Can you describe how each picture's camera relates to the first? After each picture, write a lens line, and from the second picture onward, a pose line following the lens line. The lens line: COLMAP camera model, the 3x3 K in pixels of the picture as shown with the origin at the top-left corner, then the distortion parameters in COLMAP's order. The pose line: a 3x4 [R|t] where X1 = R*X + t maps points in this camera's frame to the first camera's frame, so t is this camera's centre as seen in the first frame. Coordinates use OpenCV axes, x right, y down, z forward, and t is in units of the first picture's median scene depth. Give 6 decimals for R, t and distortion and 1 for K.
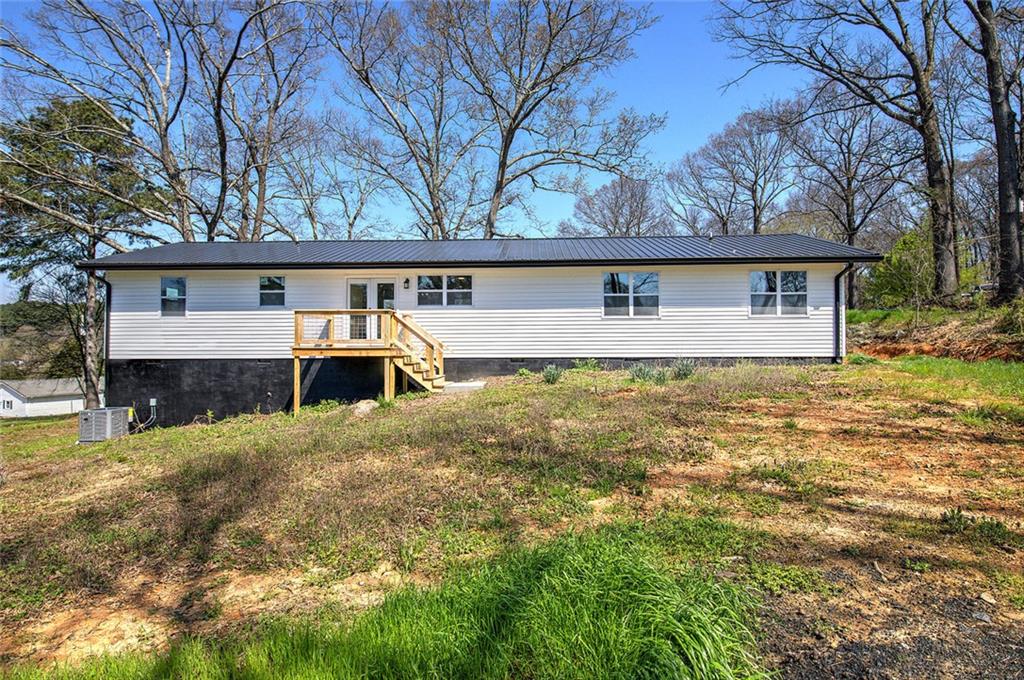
lens RADIAL K [[567.9, 0, 512.0], [0, 567.9, 340.0], [0, 0, 1]] dist [0.033333, -0.000028]
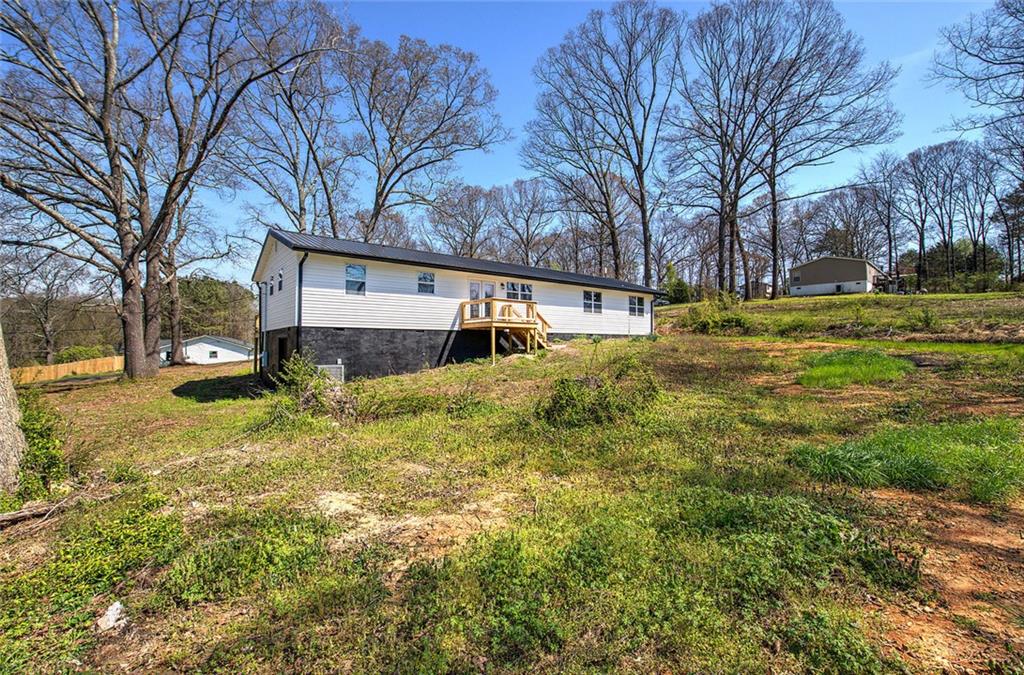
lens RADIAL K [[463.1, 0, 512.0], [0, 463.1, 337.5], [0, 0, 1]] dist [-0.000194, -0.000009]
pose [[0.730499, 0.012590, 0.682797, -1.054204], [-0.042854, 0.998705, 0.027433, 0.011088], [-0.681568, -0.049300, 0.730093, -0.002137]]
